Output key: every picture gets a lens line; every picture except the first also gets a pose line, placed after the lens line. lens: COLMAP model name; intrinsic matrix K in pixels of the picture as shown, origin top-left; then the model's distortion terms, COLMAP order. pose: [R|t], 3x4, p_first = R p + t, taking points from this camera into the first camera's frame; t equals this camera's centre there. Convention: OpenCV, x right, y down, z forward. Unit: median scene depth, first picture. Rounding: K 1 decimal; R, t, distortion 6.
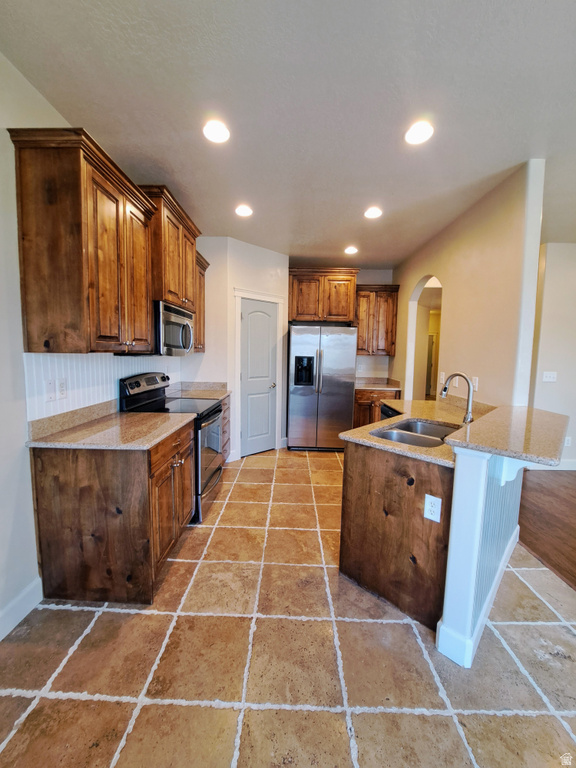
lens RADIAL K [[304.5, 0, 284.5], [0, 304.5, 378.5], [0, 0, 1]] dist [-0.017920, 0.000153]
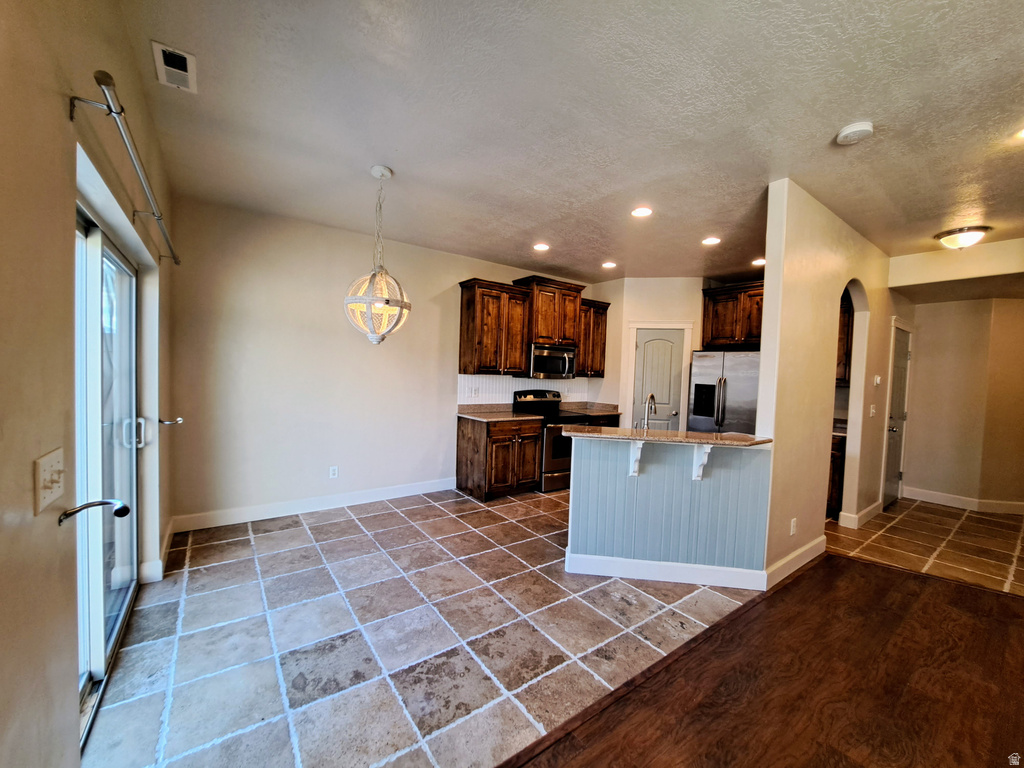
lens RADIAL K [[406.0, 0, 503.9], [0, 406.0, 389.9], [0, 0, 1]] dist [-0.017920, 0.000153]
pose [[0.595709, 0.041994, -0.802102, 1.144923], [-0.093305, 0.995489, -0.017177, 0.035000], [0.797763, 0.085073, 0.596940, -0.354897]]
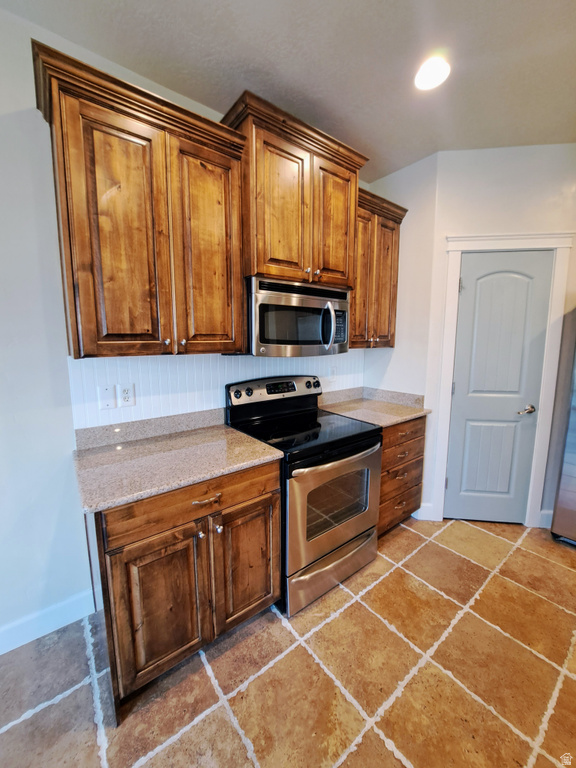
lens RADIAL K [[304.5, 0, 283.1], [0, 304.5, 378.8], [0, 0, 1]] dist [-0.017920, 0.000153]
pose [[0.624048, 0.084673, -0.776785, 0.168611], [-0.055271, 0.996405, 0.064209, -0.069358], [0.779429, 0.002864, 0.626484, 0.580485]]
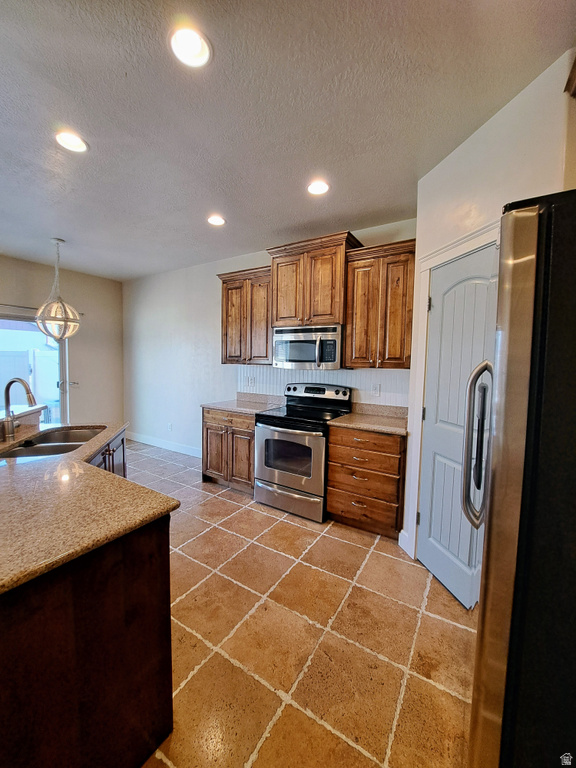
lens RADIAL K [[304.5, 0, 282.1], [0, 304.5, 379.0], [0, 0, 1]] dist [-0.017920, 0.000153]
pose [[-0.517681, 0.027066, -0.855146, 0.712543], [-0.098871, 0.990911, 0.091216, -0.145083], [0.849842, 0.131770, -0.510299, 1.645163]]
